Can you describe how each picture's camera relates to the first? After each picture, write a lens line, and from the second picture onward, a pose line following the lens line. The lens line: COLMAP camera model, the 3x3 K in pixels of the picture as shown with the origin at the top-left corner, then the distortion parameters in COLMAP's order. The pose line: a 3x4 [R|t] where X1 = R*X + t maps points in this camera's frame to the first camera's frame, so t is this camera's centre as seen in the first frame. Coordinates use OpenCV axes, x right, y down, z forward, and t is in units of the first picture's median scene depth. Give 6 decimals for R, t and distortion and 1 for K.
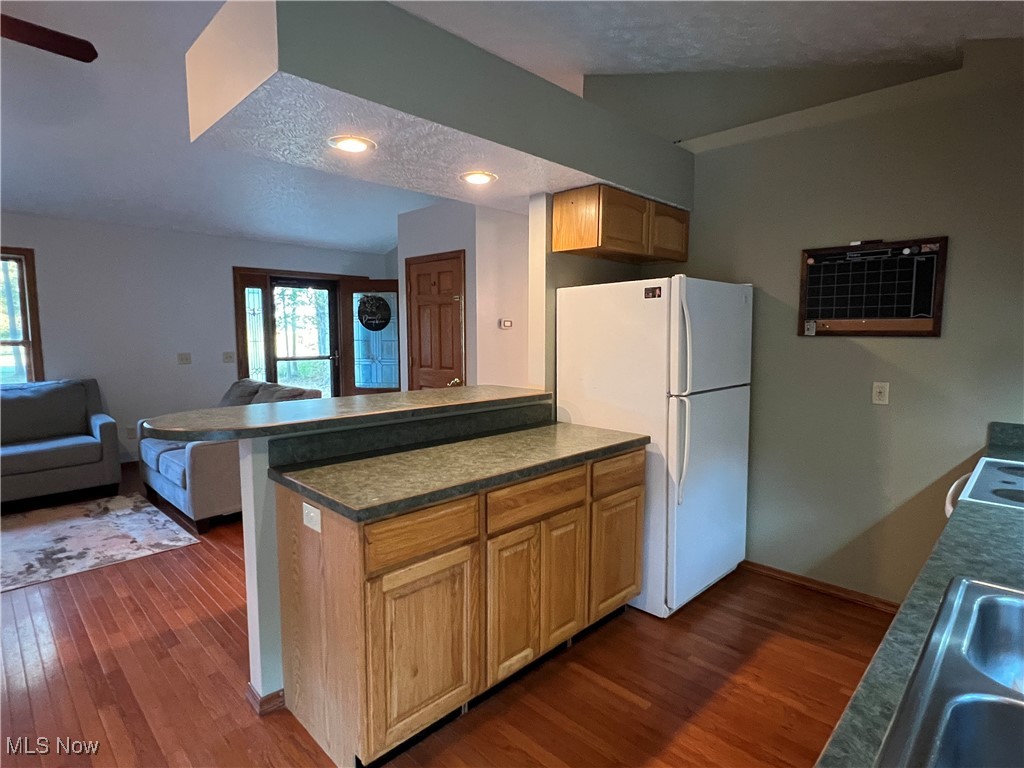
lens RADIAL K [[546.0, 0, 507.6], [0, 546.0, 391.4], [0, 0, 1]] dist [0.005030, 0.003253]
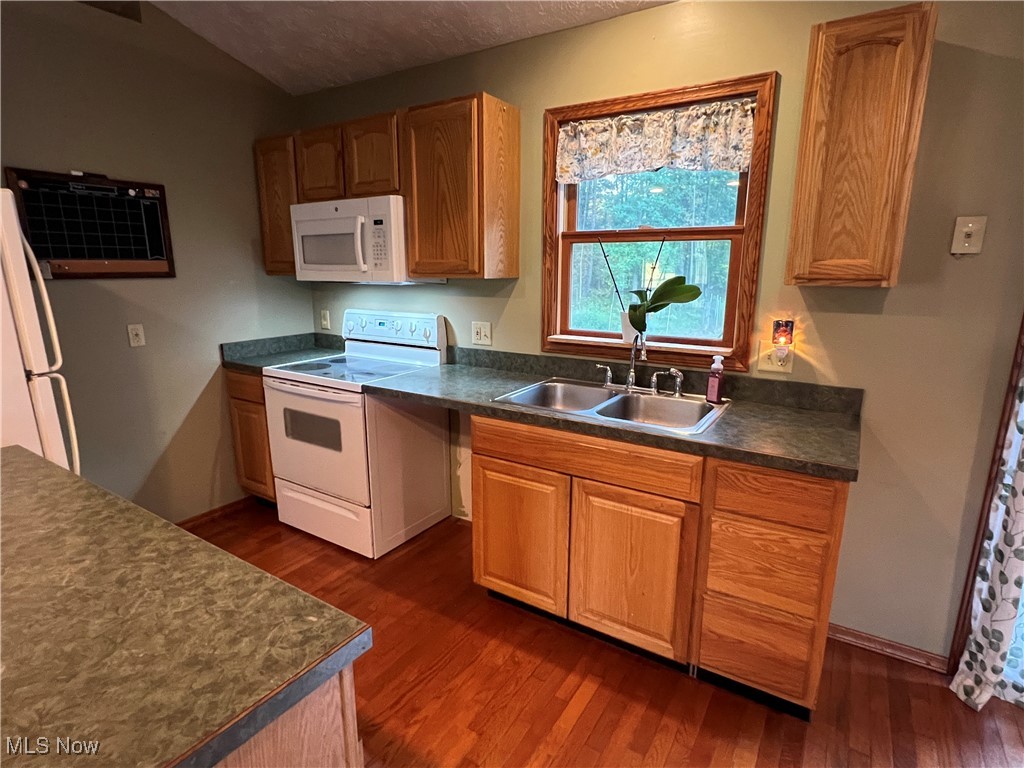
lens RADIAL K [[546.0, 0, 512.2], [0, 546.0, 382.3], [0, 0, 1]] dist [0.005030, 0.003253]
pose [[-0.208594, -0.206881, 0.955871, -0.518670], [0.112548, 0.965799, 0.233591, -0.083806], [-0.971505, 0.156307, -0.178176, 0.621524]]
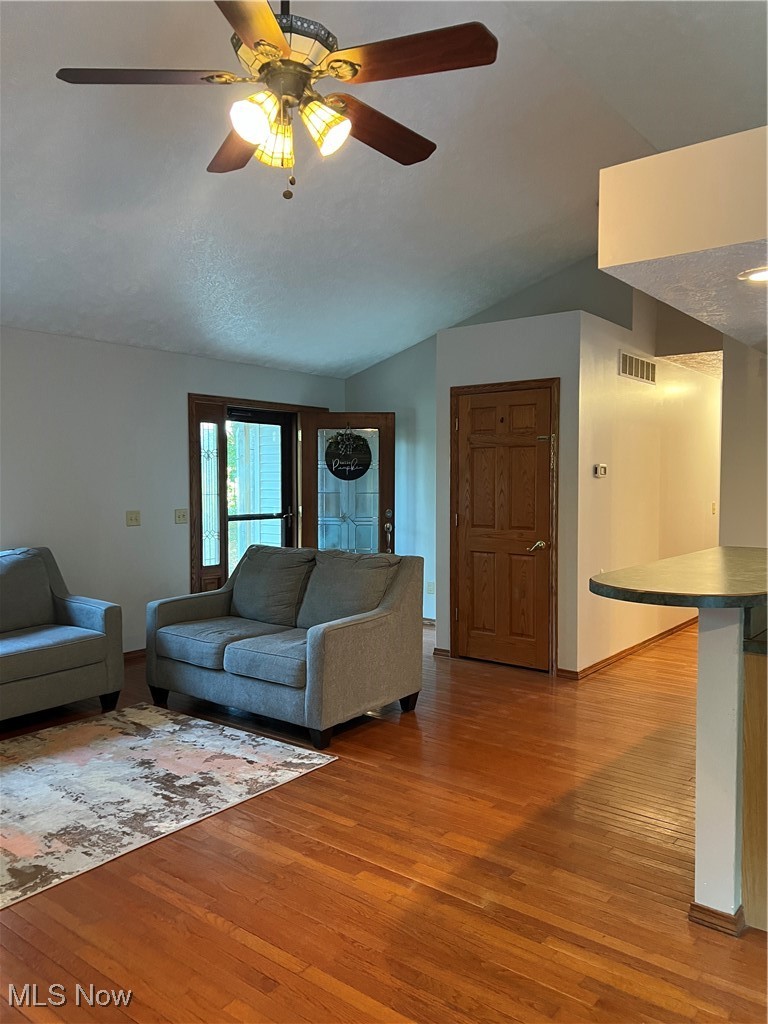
lens RADIAL K [[769.8, 0, 388.4], [0, 769.8, 508.5], [0, 0, 1]] dist [0.023490, -0.005957]
pose [[0.992581, -0.004907, 0.121487, -0.358139], [0.013729, 0.997318, -0.071889, 0.005012], [-0.120809, 0.073024, 0.989986, -0.050192]]
